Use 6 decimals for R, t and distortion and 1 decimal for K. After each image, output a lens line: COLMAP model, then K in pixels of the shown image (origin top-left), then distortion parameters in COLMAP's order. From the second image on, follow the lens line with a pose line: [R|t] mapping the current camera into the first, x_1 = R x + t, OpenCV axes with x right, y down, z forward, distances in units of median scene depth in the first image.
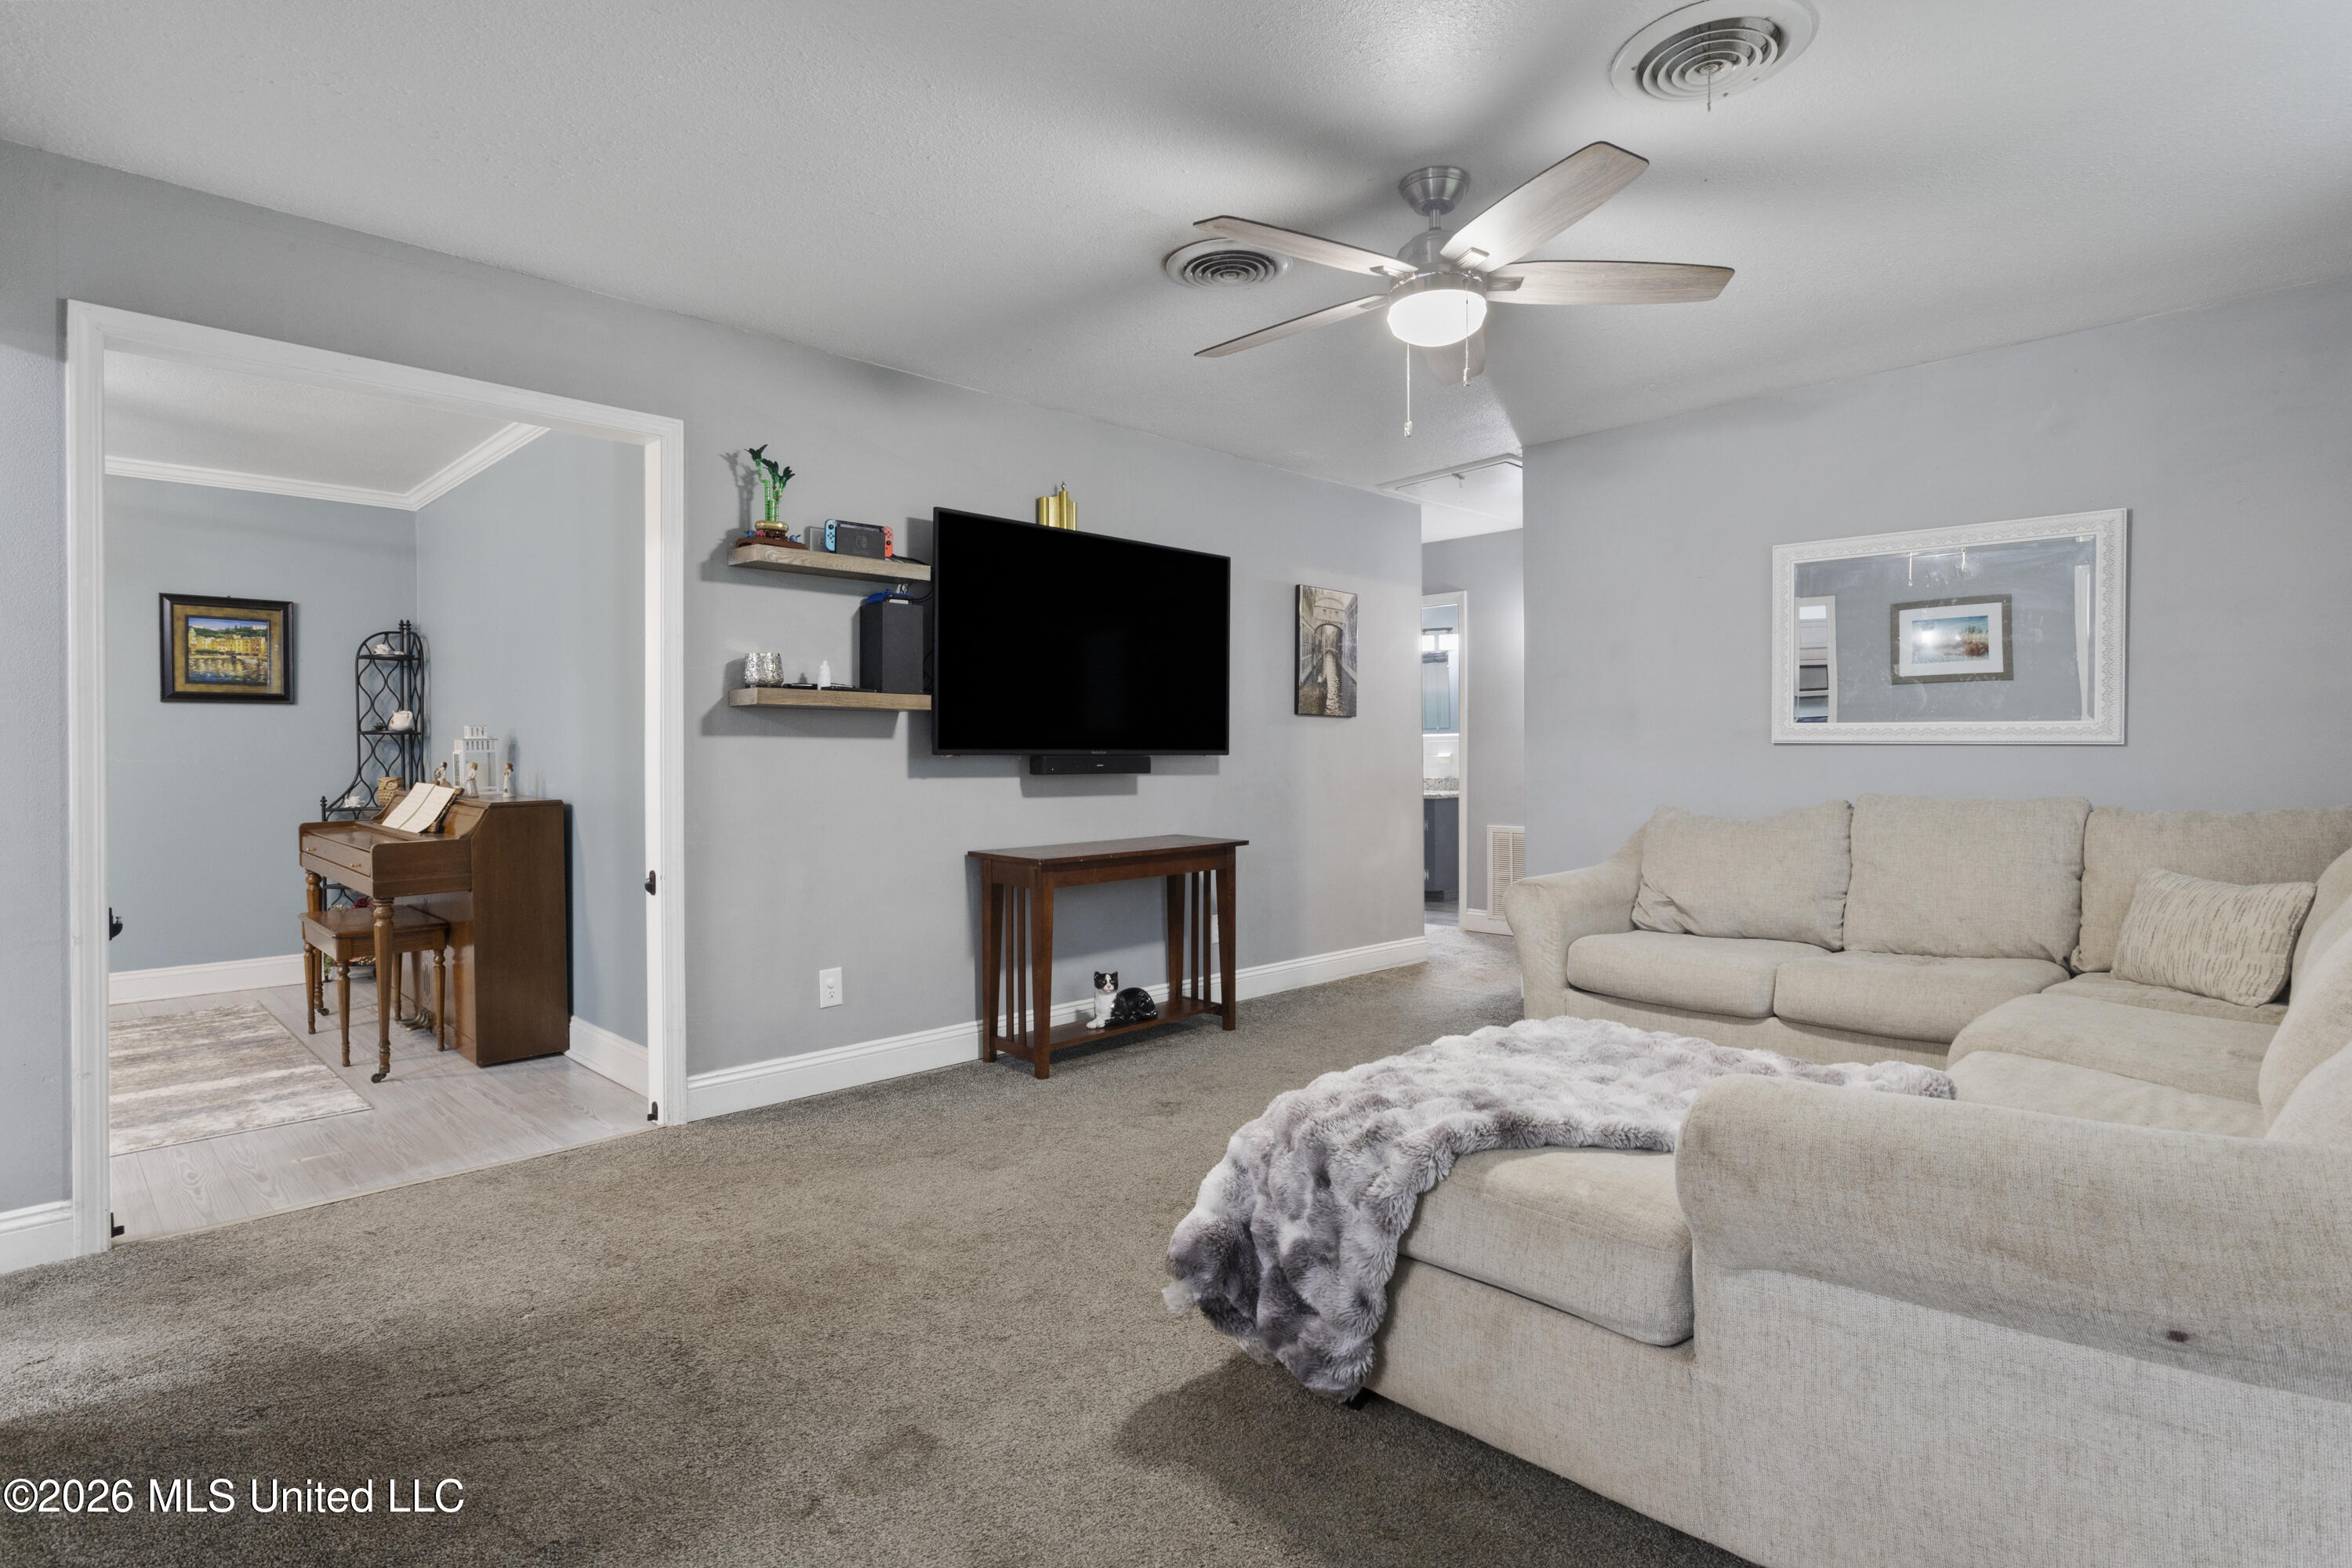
lens RADIAL K [[1185.9, 0, 1179.2], [0, 1185.9, 770.1], [0, 0, 1]] dist [-0.004112, 0.001167]
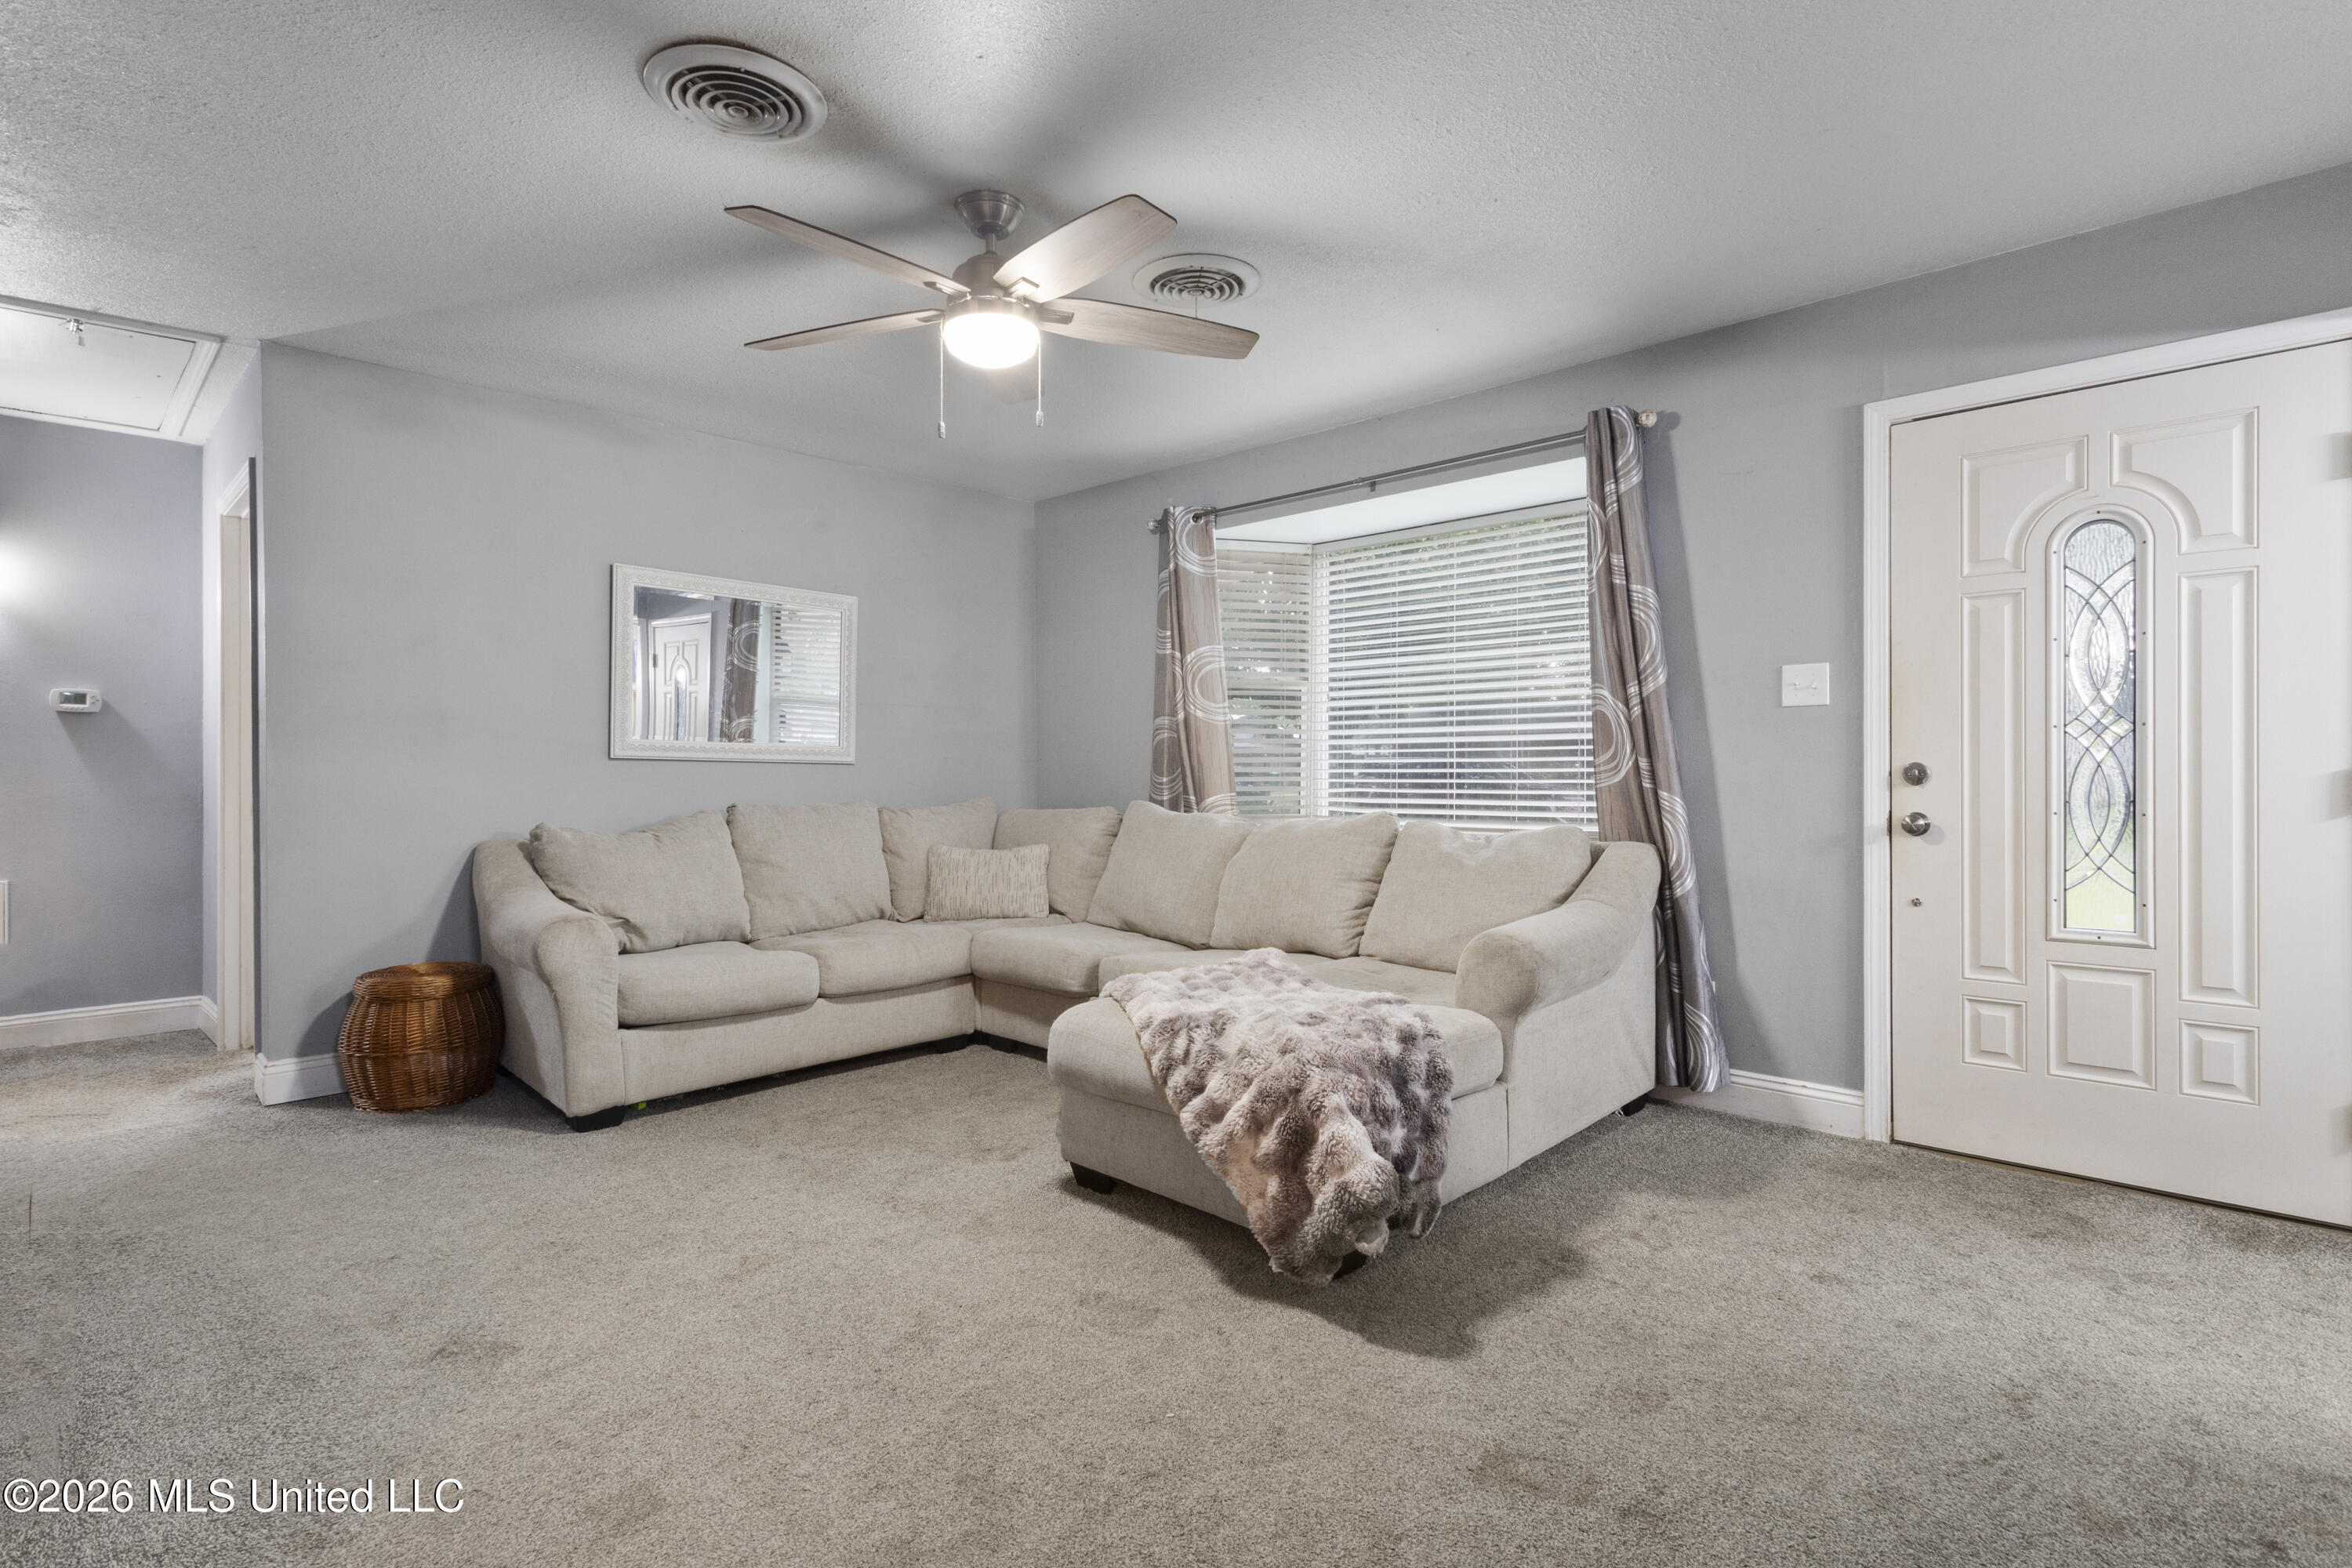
lens RADIAL K [[1141.6, 0, 1175.3], [0, 1141.6, 776.1], [0, 0, 1]] dist [0.003484, 0.000266]
pose [[-0.022344, 0.005019, 0.999738, -0.686129], [0.010944, 0.999929, -0.004775, 0.003427], [-0.999690, 0.010834, -0.022398, 0.760525]]
